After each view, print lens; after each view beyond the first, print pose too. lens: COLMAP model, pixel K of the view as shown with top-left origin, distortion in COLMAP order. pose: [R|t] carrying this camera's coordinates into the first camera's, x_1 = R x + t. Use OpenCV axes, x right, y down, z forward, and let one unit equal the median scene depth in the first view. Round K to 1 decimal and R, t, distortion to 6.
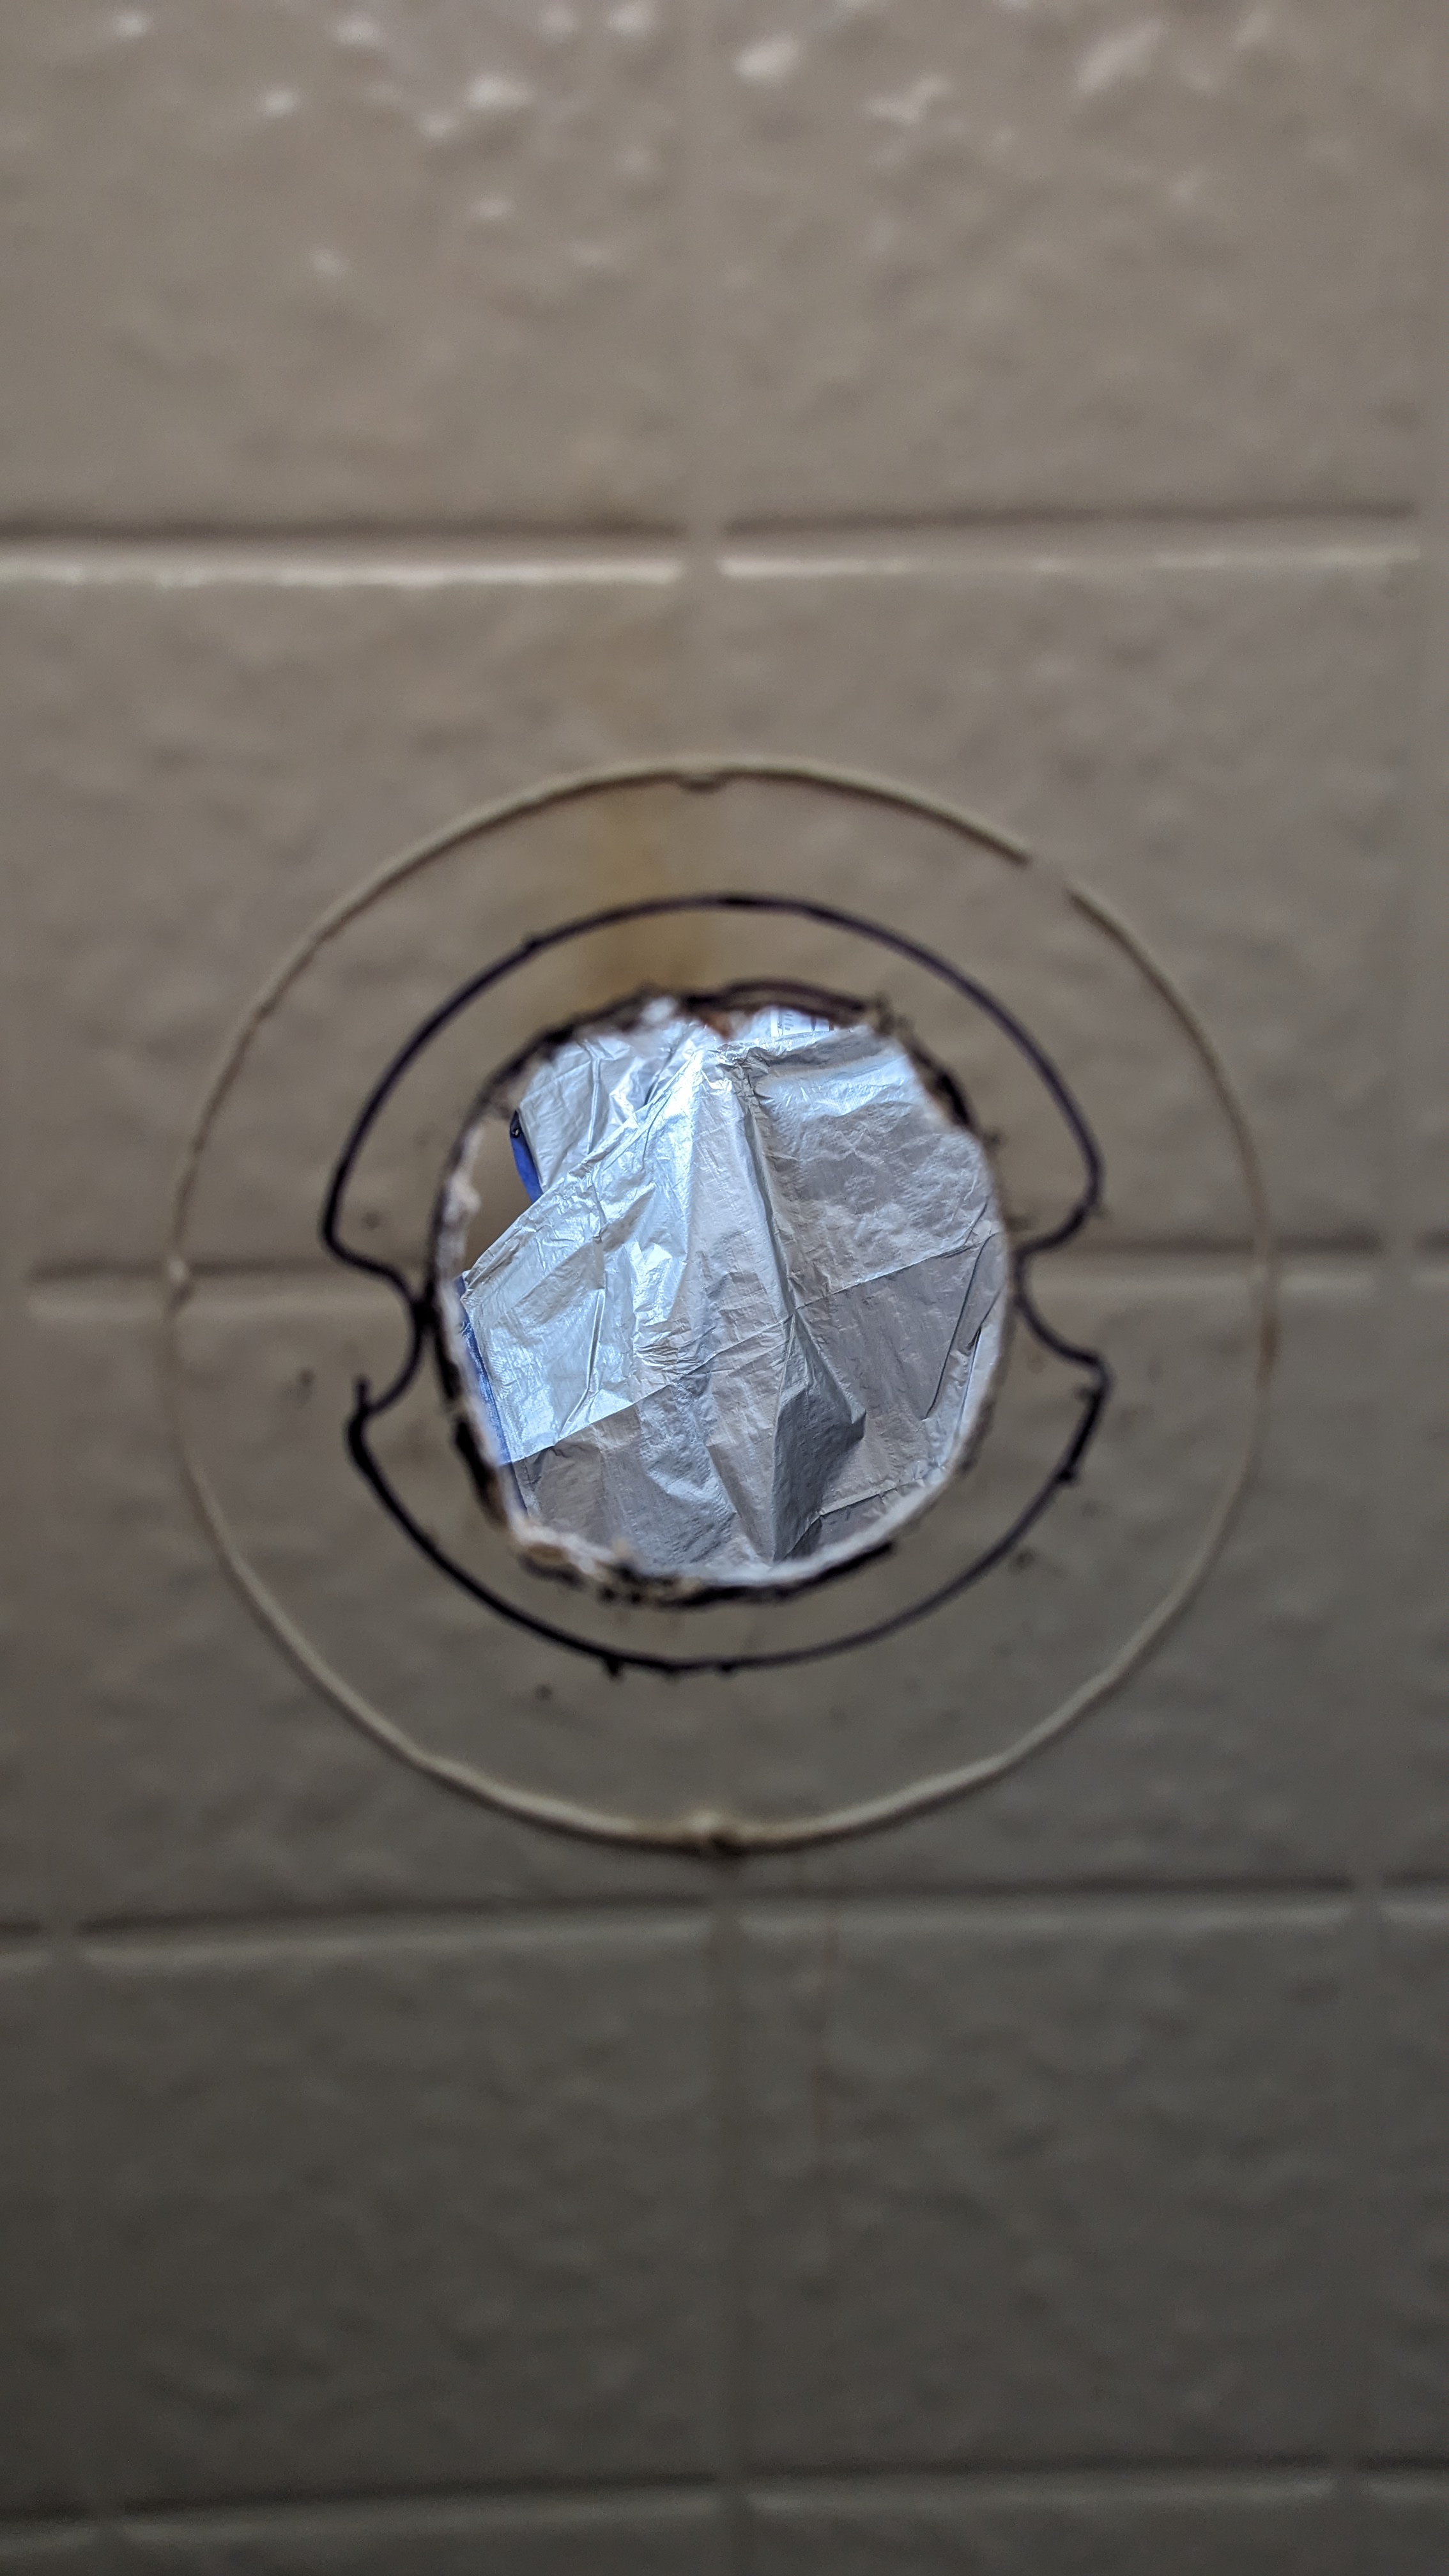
lens RADIAL K [[1926.2, 0, 671.6], [0, 1926.2, 1285.8], [0, 0, 1]] dist [-0.008798, -0.005427]
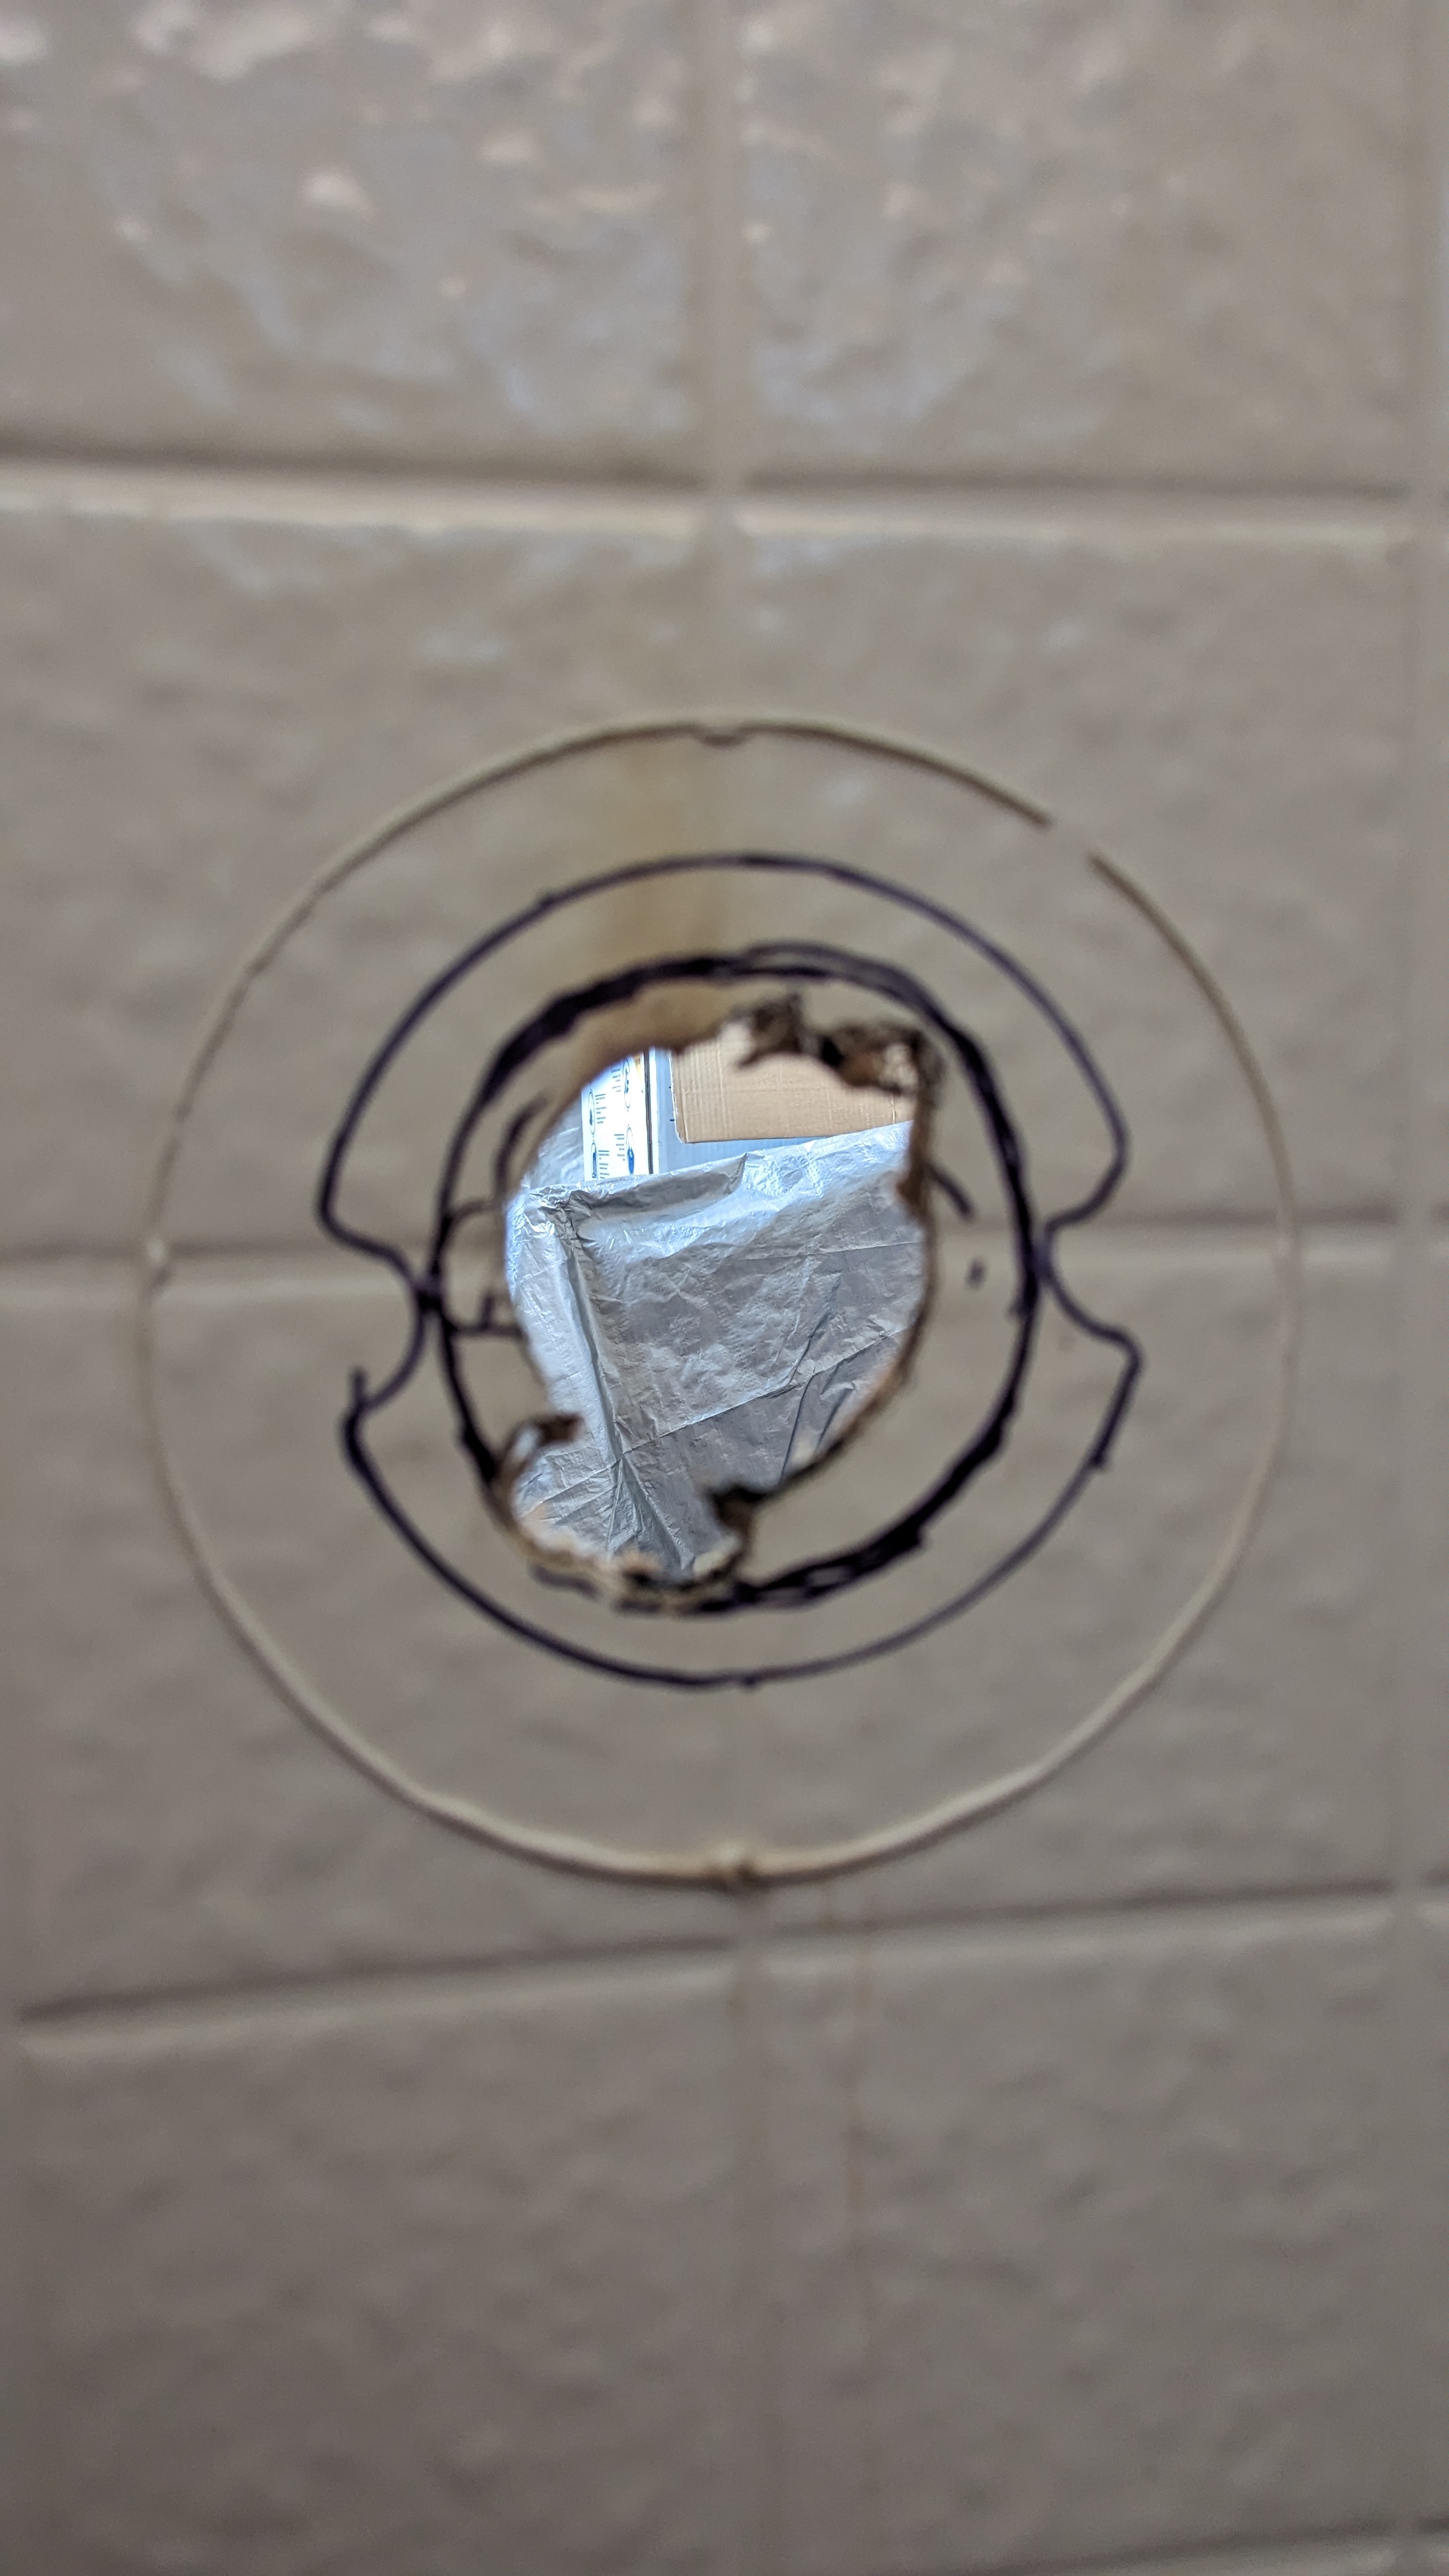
lens RADIAL K [[1919.9, 0, 689.0], [0, 1919.9, 1301.9], [0, 0, 1]] dist [-0.004903, -0.008430]
pose [[0.991051, -0.012743, 0.132877, -0.123560], [0.025141, 0.995437, -0.092050, 0.102173], [-0.131098, 0.094567, 0.986849, 0.070633]]
